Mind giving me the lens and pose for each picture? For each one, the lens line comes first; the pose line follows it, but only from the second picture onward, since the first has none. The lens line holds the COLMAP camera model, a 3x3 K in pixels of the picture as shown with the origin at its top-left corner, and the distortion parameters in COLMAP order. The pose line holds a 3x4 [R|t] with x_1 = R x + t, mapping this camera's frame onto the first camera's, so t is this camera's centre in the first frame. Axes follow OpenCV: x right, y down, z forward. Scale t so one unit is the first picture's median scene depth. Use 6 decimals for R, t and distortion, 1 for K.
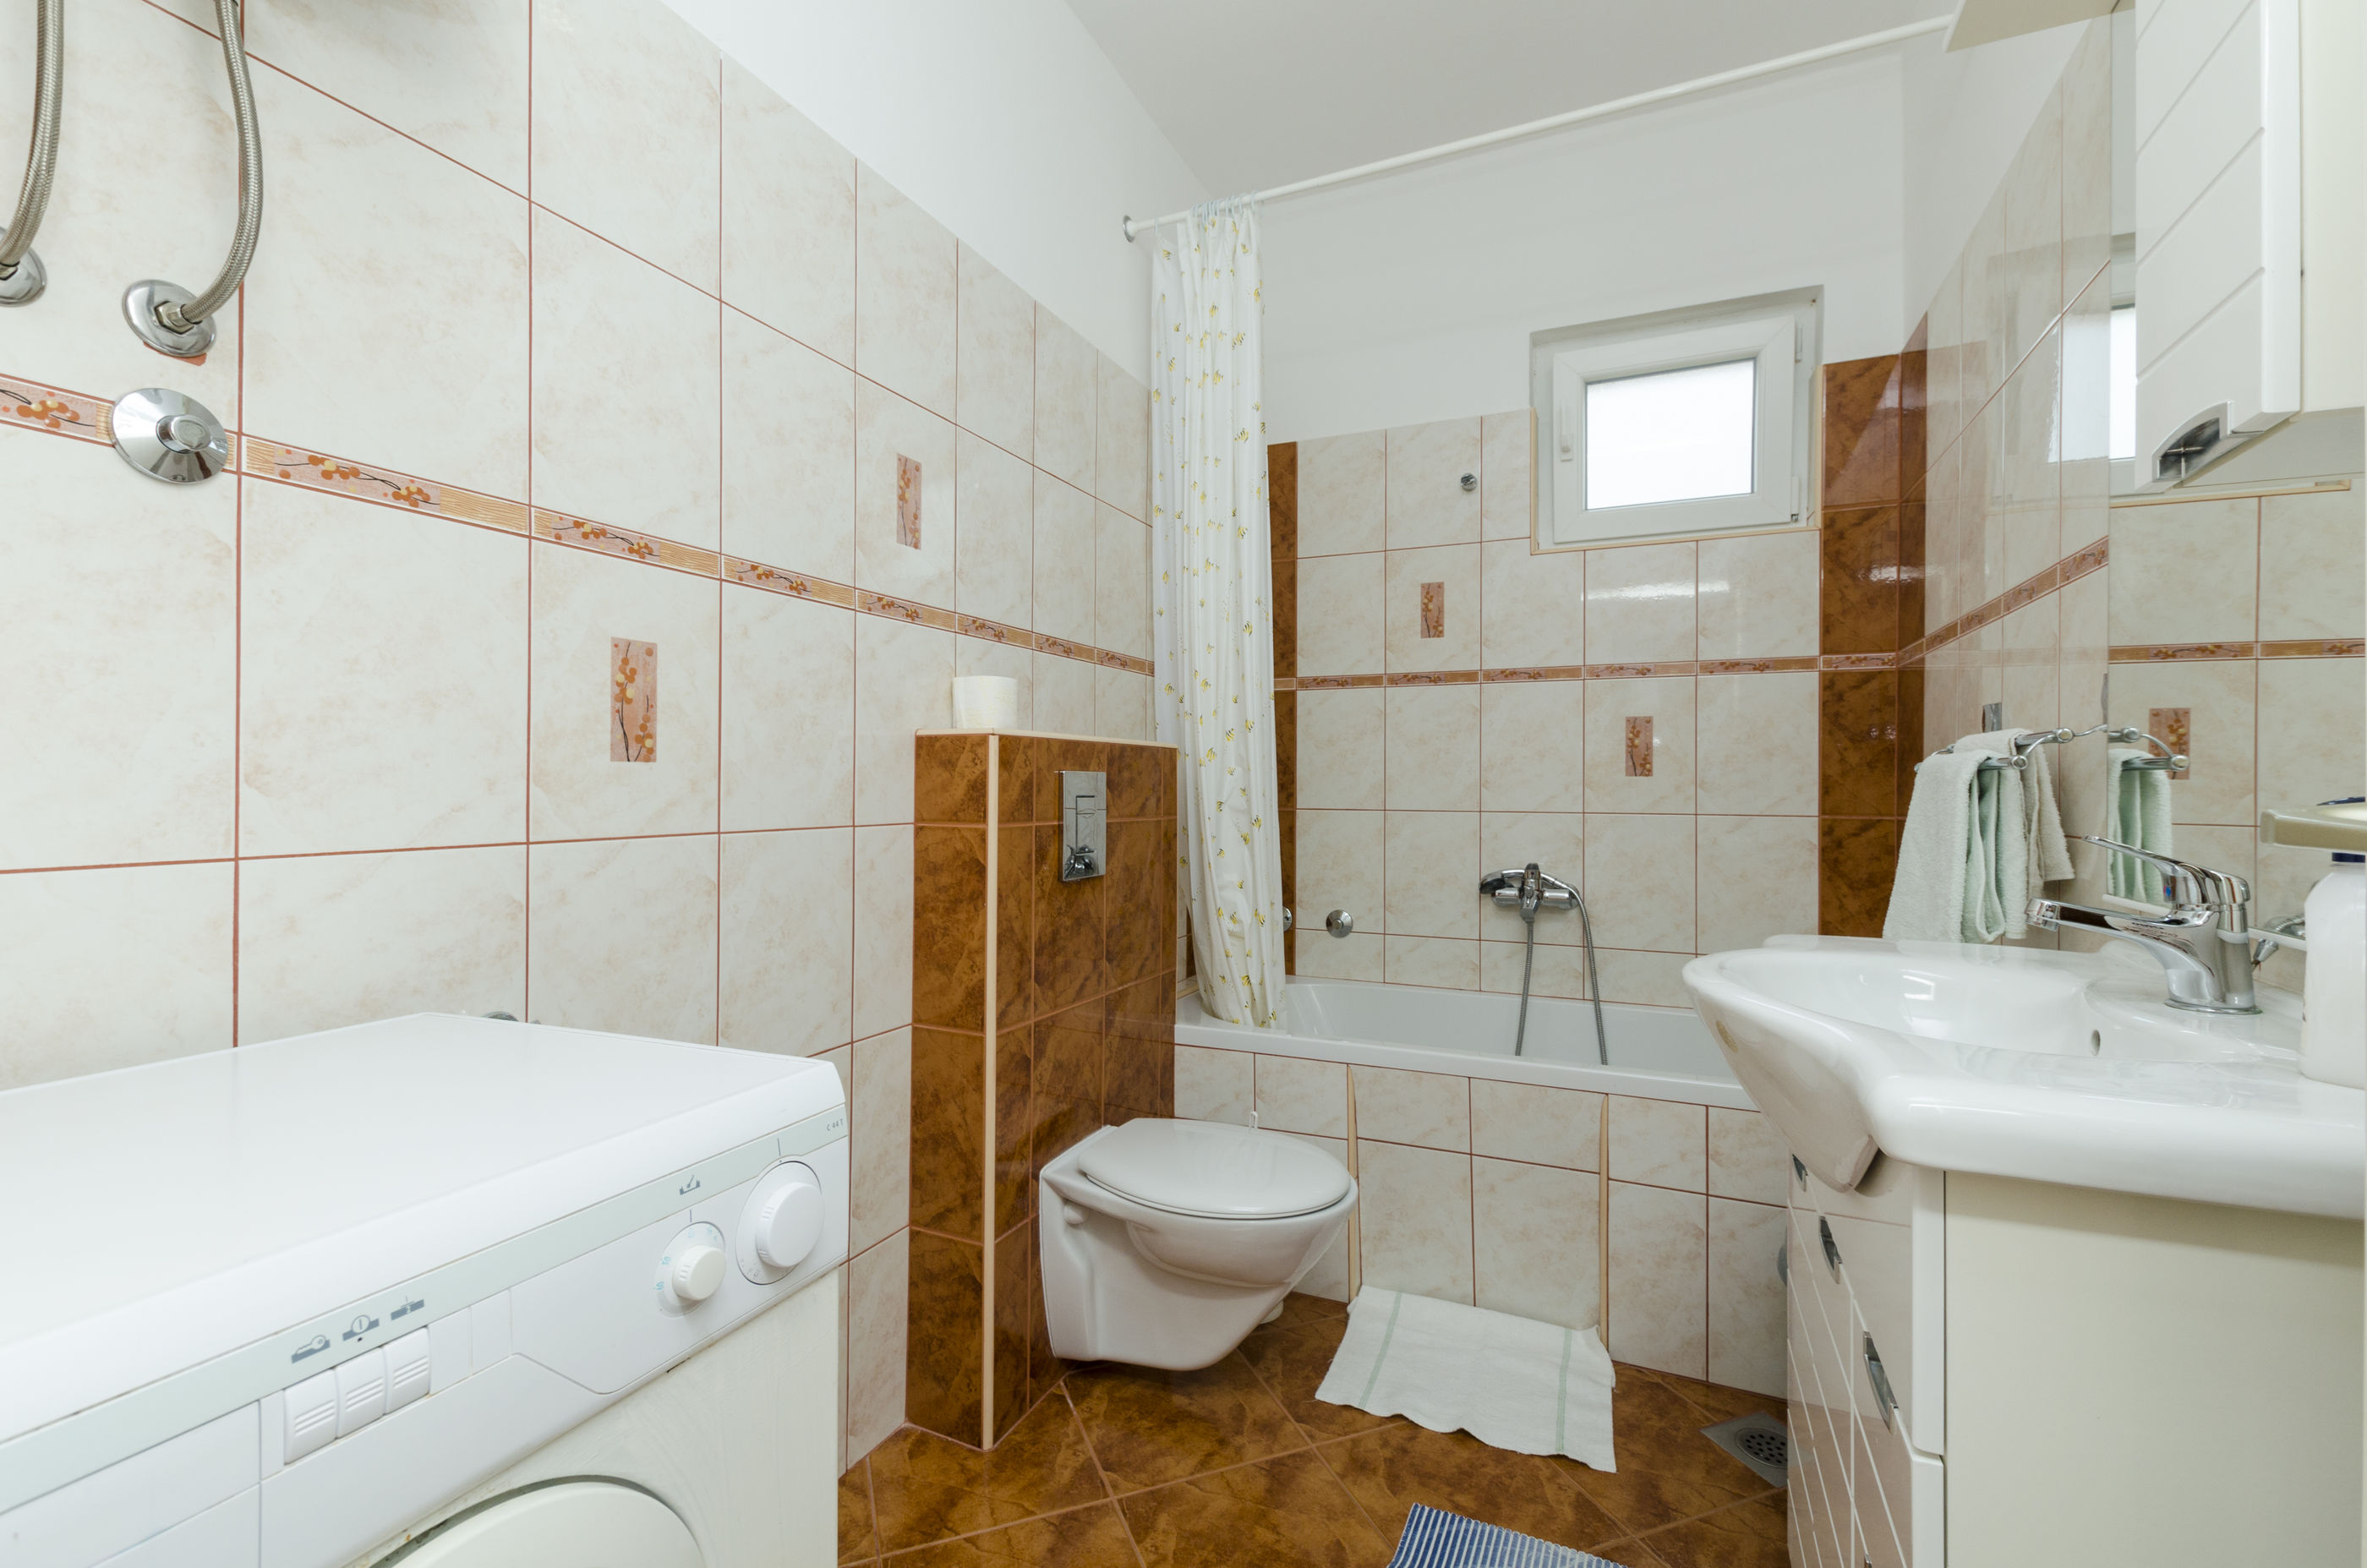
lens RADIAL K [[1026.9, 0, 1189.9], [0, 1026.9, 776.1], [0, 0, 1]] dist [0.012654, -0.005991]
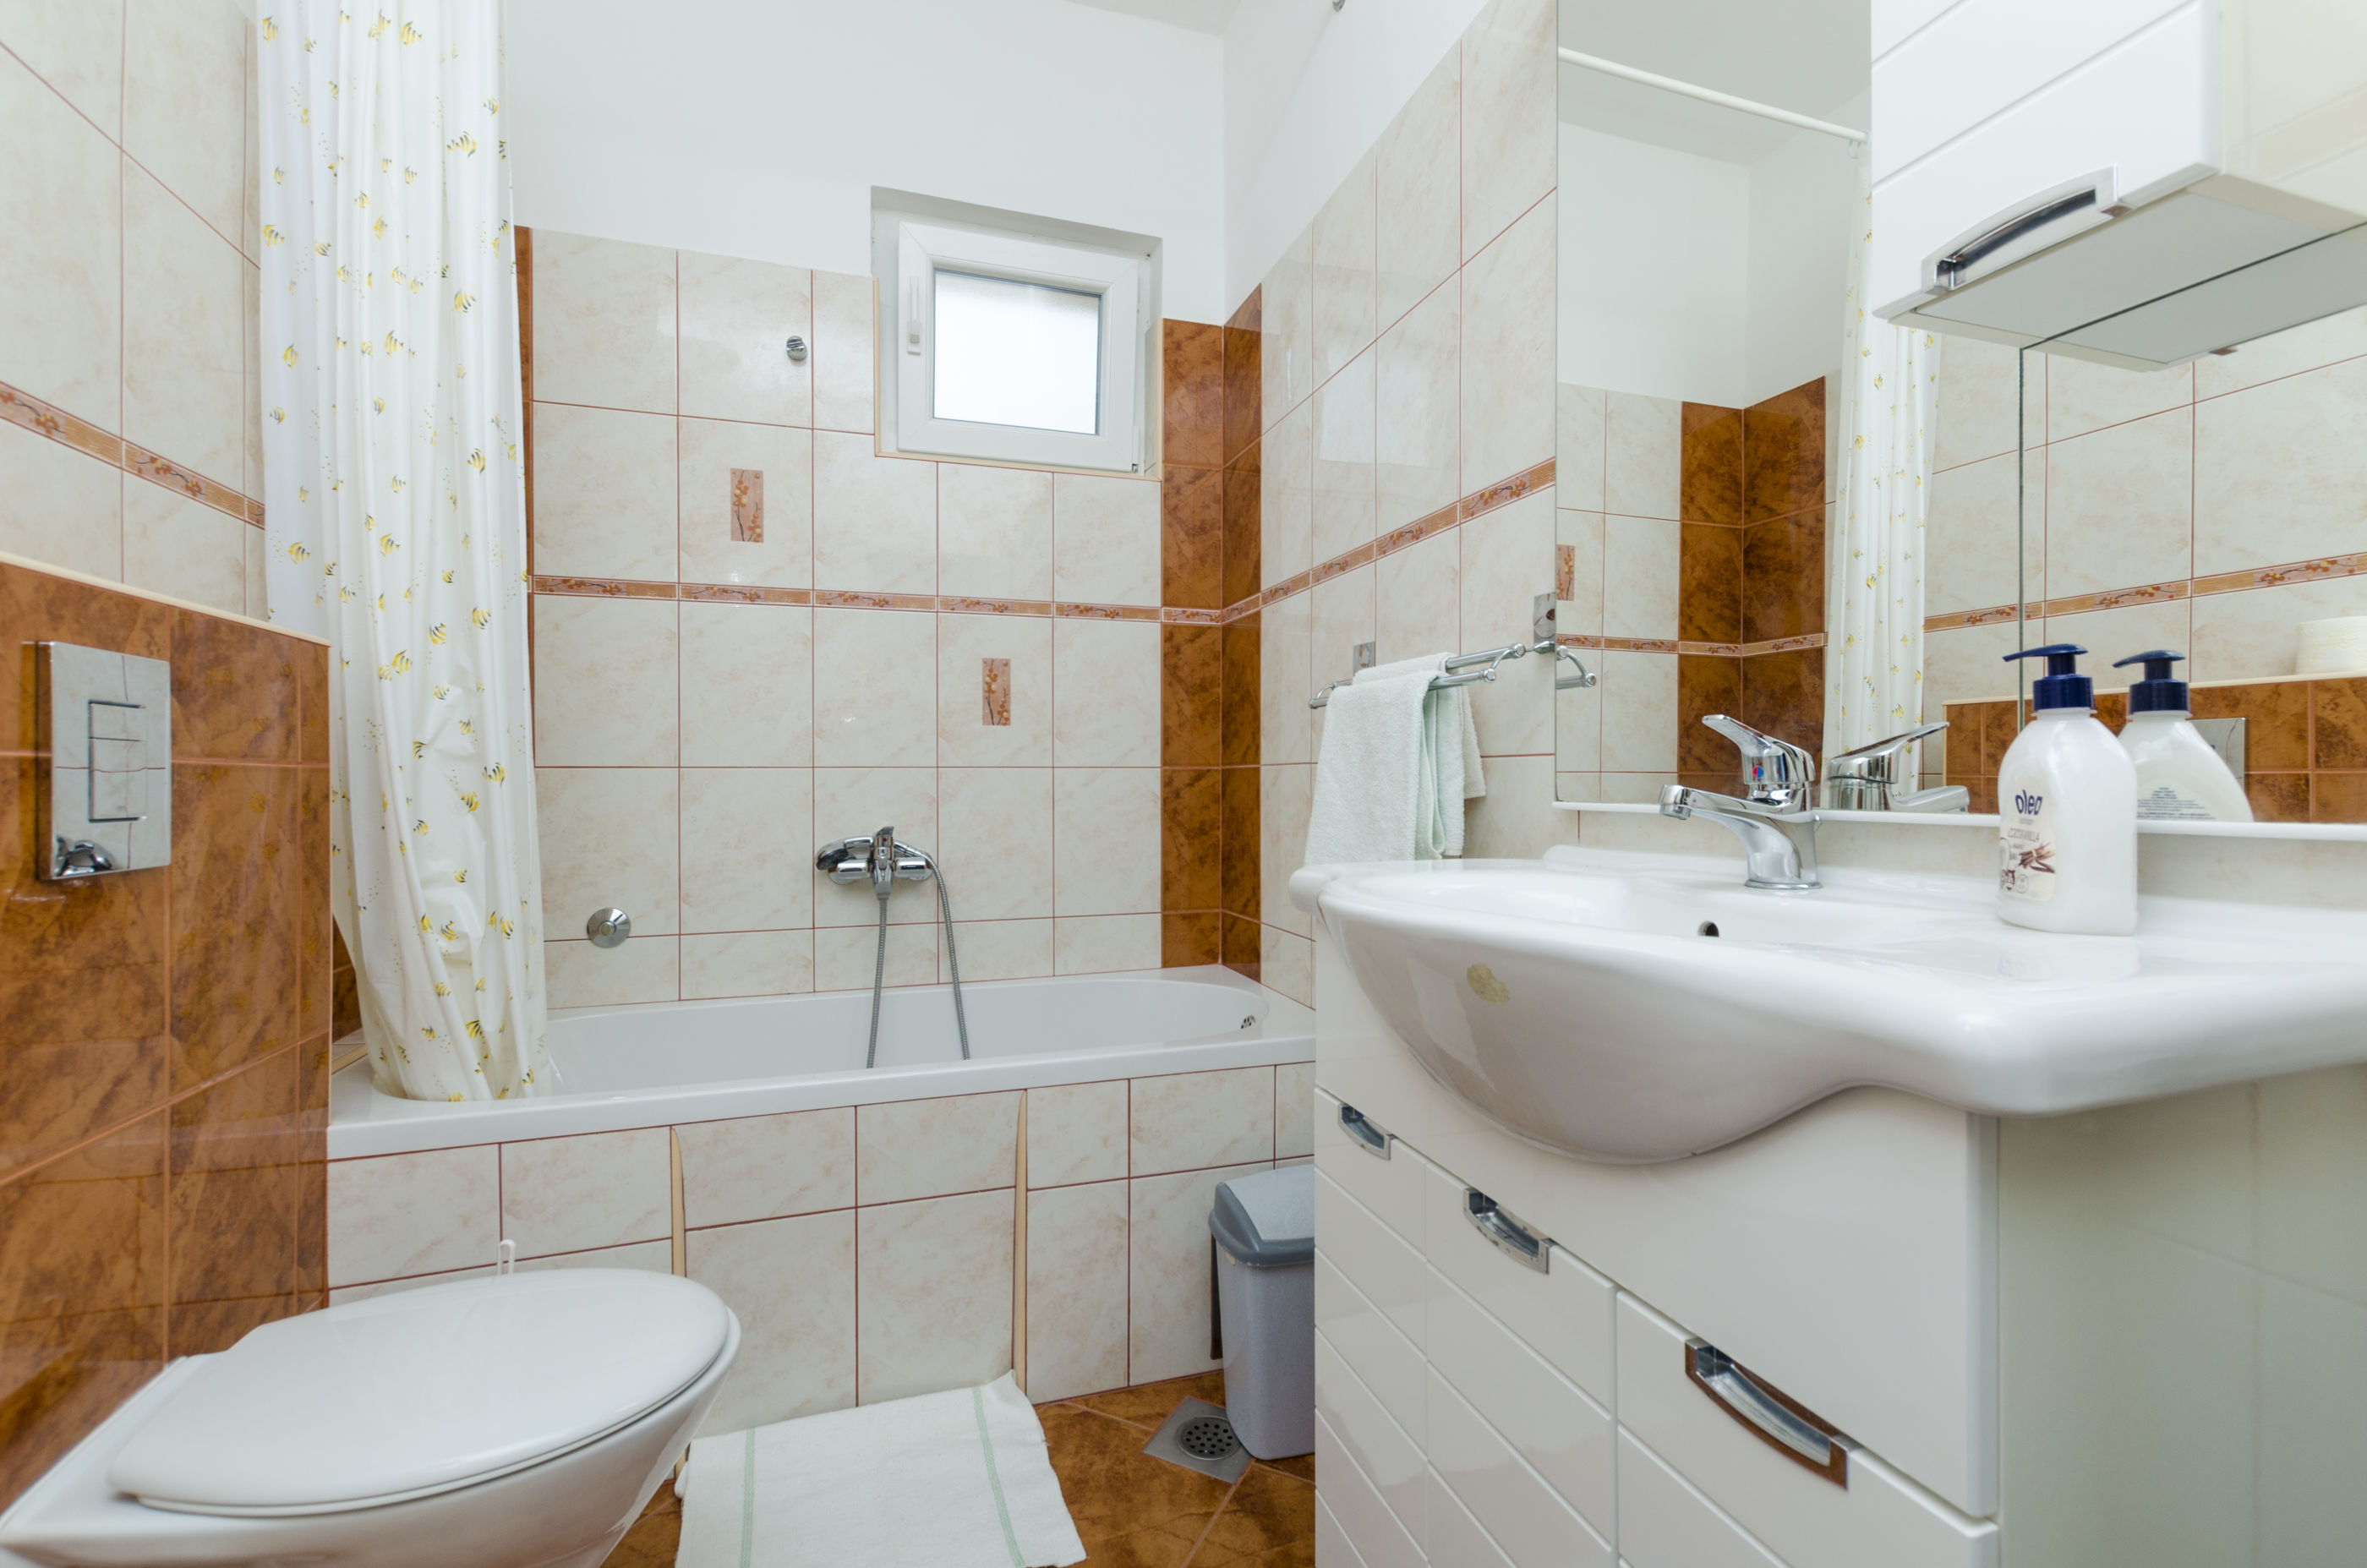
lens RADIAL K [[1026.9, 0, 1189.9], [0, 1026.9, 776.1], [0, 0, 1]] dist [0.012654, -0.005991]
pose [[0.738113, -0.005537, 0.674655, -0.046529], [0.001349, 0.999976, 0.006732, 0.041907], [-0.674676, -0.004059, 0.738103, 0.246451]]
